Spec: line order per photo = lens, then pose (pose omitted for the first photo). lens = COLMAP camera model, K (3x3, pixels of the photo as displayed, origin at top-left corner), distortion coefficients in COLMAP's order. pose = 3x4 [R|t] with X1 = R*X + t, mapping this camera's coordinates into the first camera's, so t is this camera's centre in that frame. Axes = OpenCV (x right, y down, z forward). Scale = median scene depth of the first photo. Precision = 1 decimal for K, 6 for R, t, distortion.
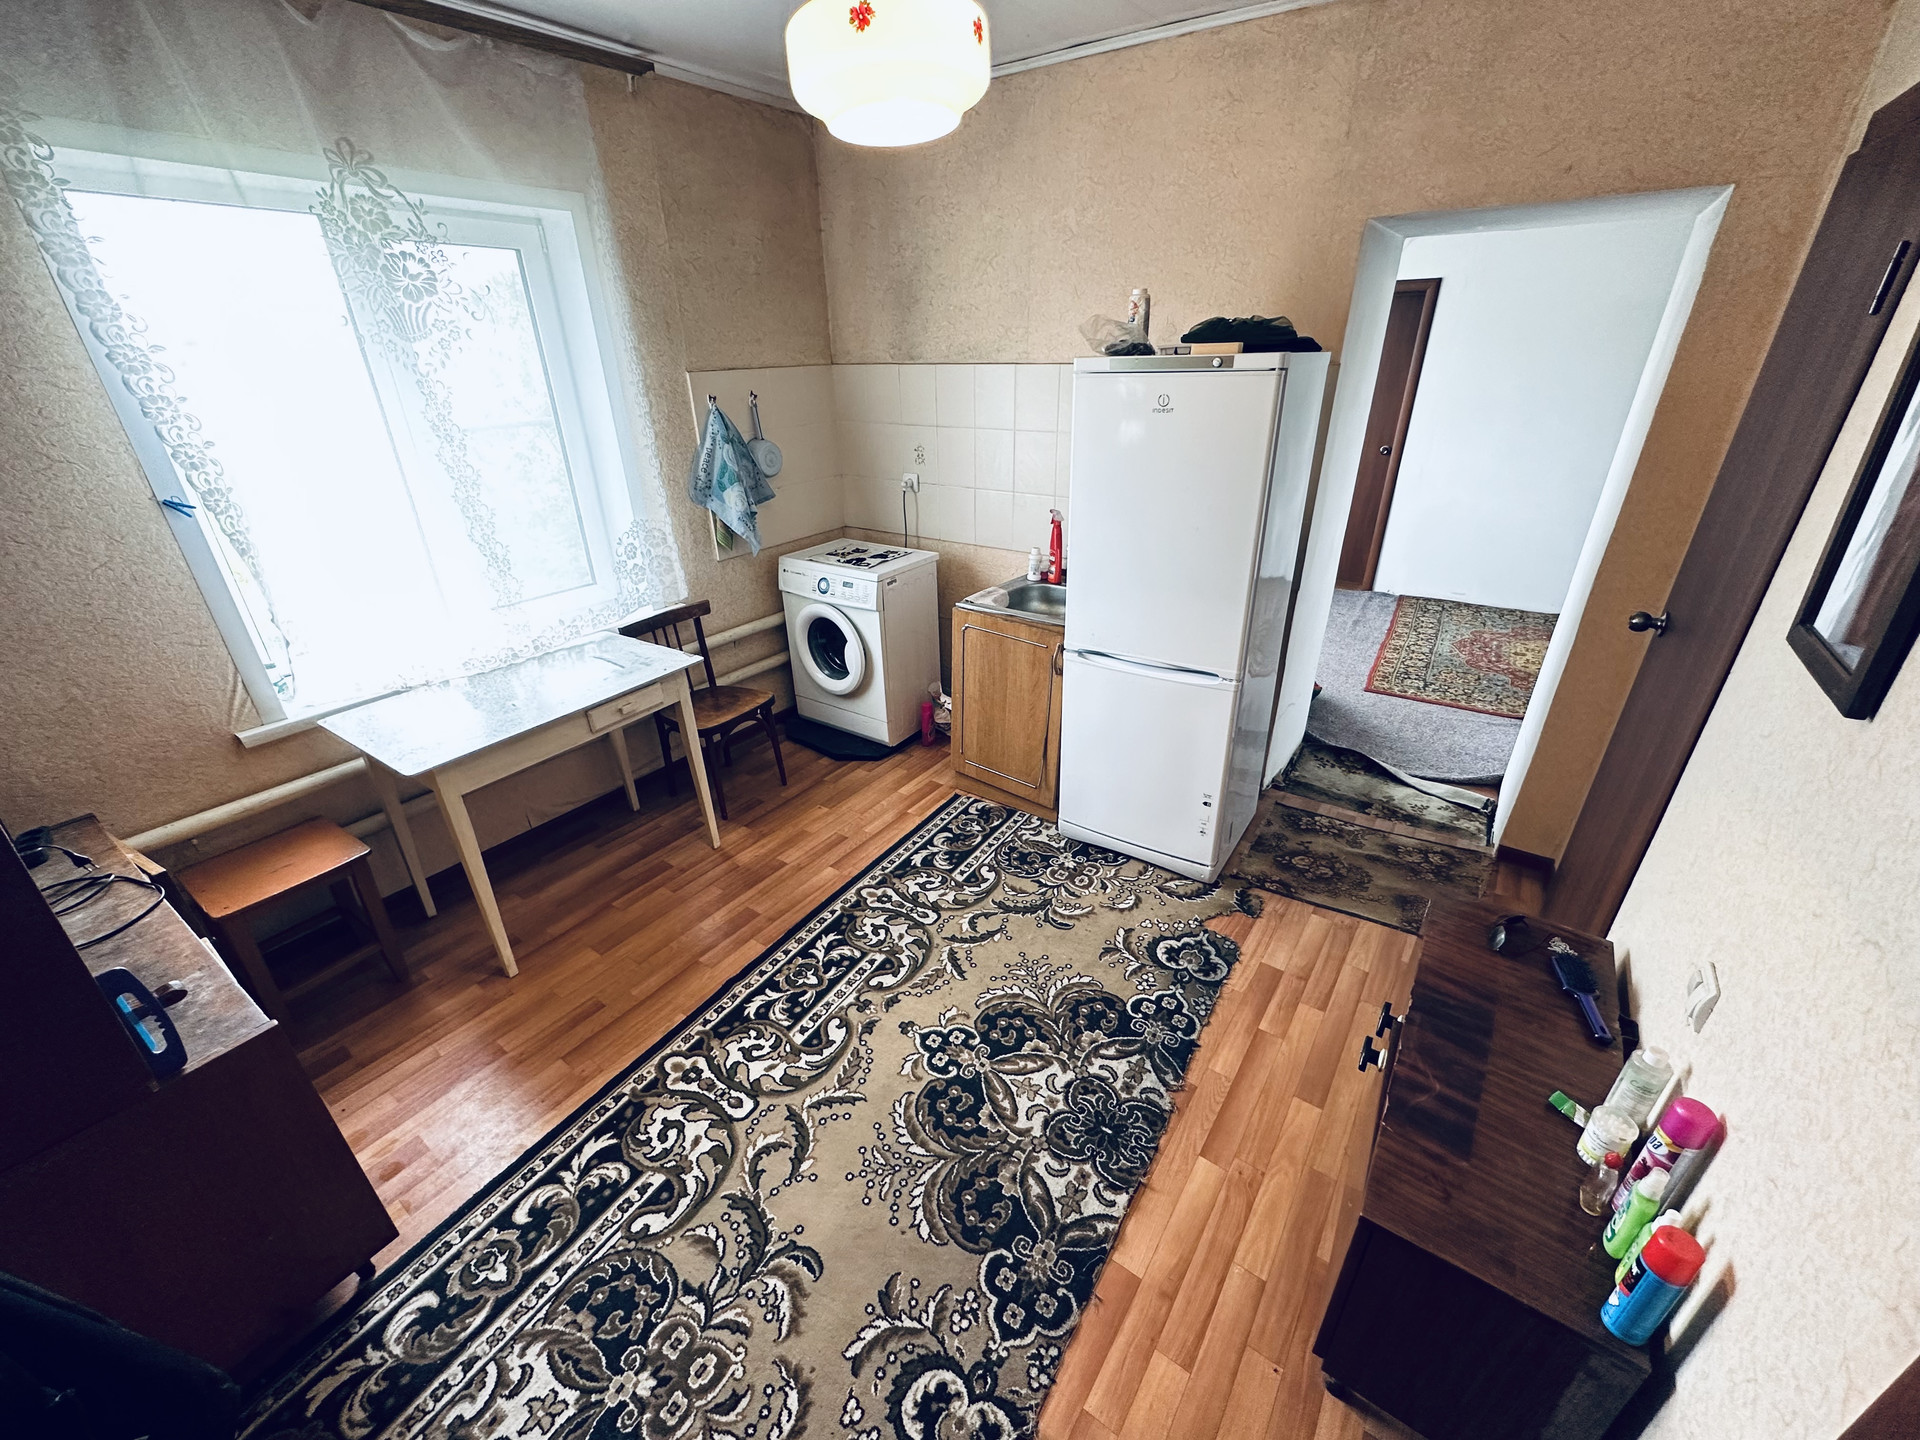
lens RADIAL K [[763.7, 0, 960.9], [0, 763.7, 723.0], [0, 0, 1]] dist [-0.001050, 0.000196]
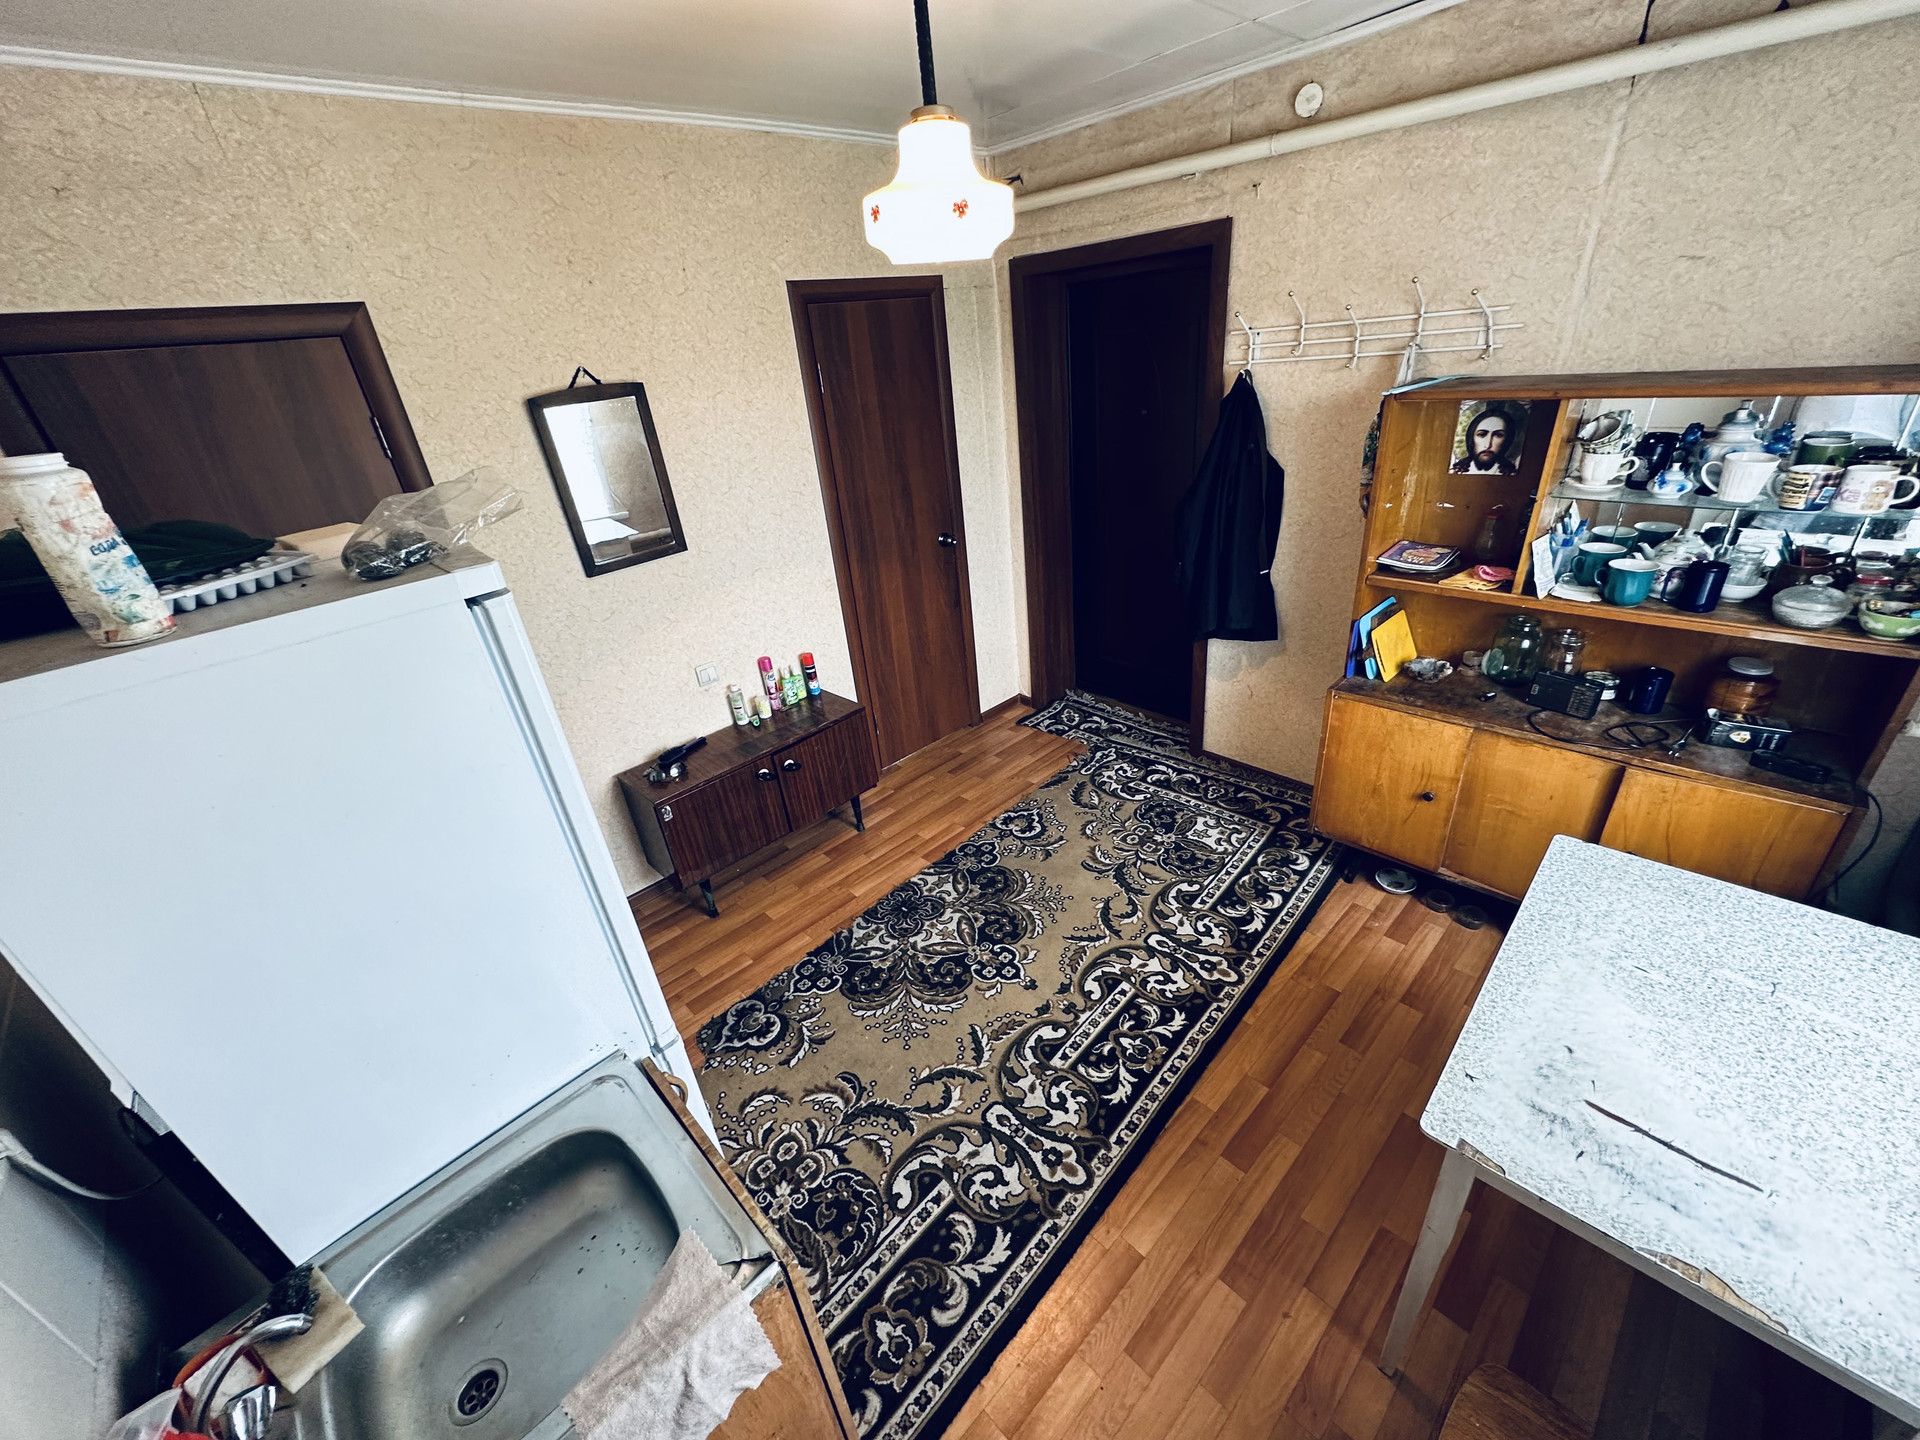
lens RADIAL K [[763.7, 0, 960.9], [0, 763.7, 723.0], [0, 0, 1]] dist [-0.001050, 0.000196]
pose [[-0.976552, 0.016097, 0.214680, -0.238333], [0.182055, 0.593987, 0.783604, -0.814671], [-0.114903, 0.804314, -0.582990, 1.470404]]
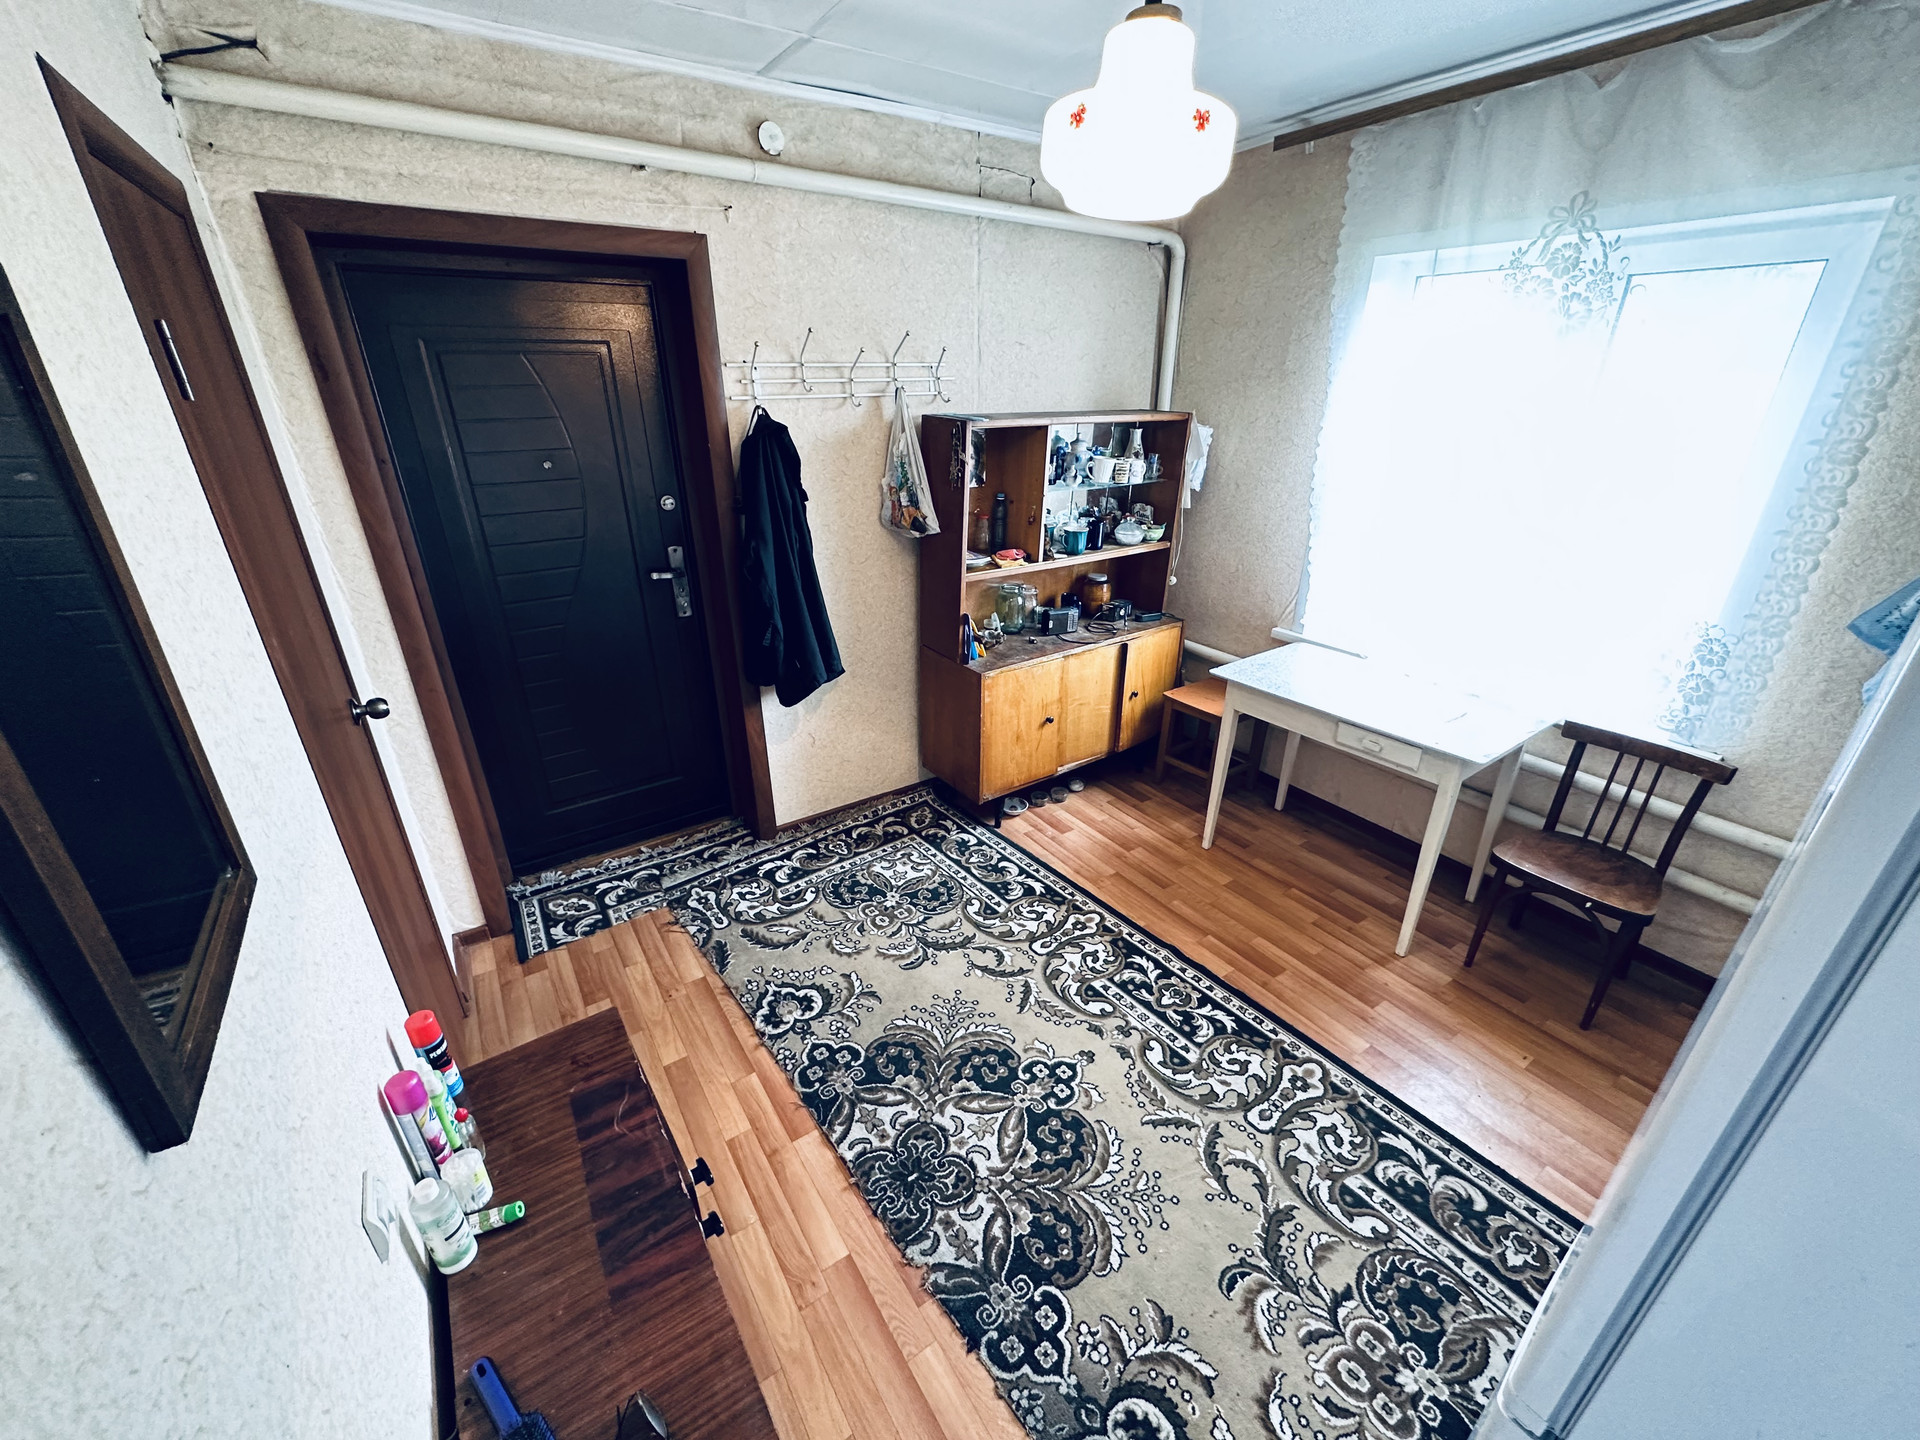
lens RADIAL K [[763.7, 0, 960.9], [0, 763.7, 723.0], [0, 0, 1]] dist [-0.001050, 0.000196]
pose [[-0.344322, 0.405687, -0.846676, 0.719026], [-0.408073, 0.747509, 0.524124, -0.427330], [0.845529, 0.525973, -0.091834, 0.773059]]
